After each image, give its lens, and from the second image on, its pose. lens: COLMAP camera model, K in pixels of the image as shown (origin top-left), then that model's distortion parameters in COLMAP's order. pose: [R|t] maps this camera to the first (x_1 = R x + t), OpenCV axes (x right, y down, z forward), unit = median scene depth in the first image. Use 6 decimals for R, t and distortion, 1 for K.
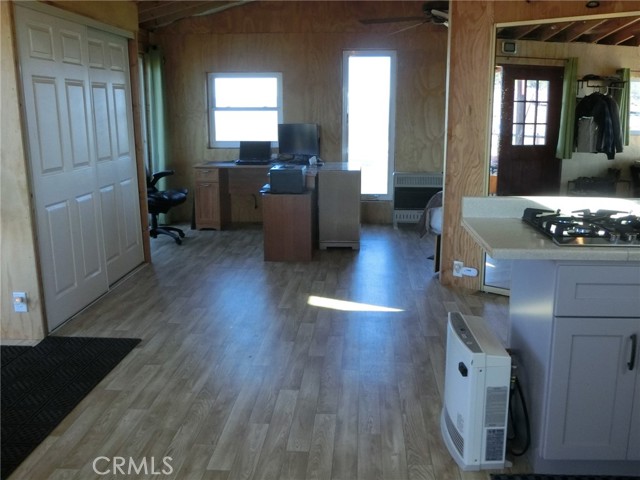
lens RADIAL K [[610.3, 0, 320.7], [0, 610.3, 241.2], [0, 0, 1]] dist [-0.043363, 0.000000]
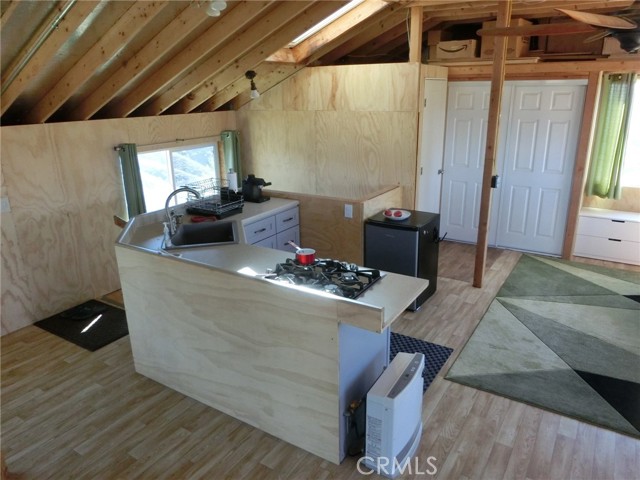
lens RADIAL K [[470.9, 0, 316.3], [0, 470.9, 240.0], [0, 0, 1]] dist [-0.038668, 0.013014]
pose [[-0.877999, -0.113094, 0.465111, -0.310134], [0.136826, 0.871845, 0.470282, -0.409241], [-0.458691, 0.476546, -0.750004, 1.362819]]
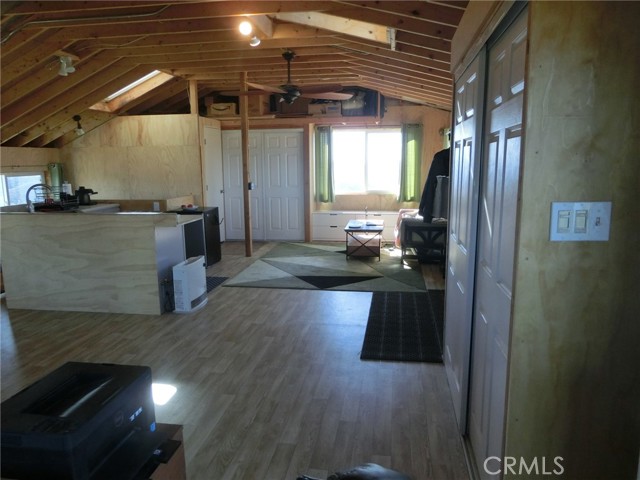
lens RADIAL K [[470.9, 0, 323.2], [0, 470.9, 242.6], [0, 0, 1]] dist [-0.038668, 0.013014]
pose [[-0.996205, 0.011777, 0.086233, -0.468634], [0.043997, 0.923028, 0.382210, -0.418958], [-0.075094, 0.384553, -0.920043, 1.729438]]
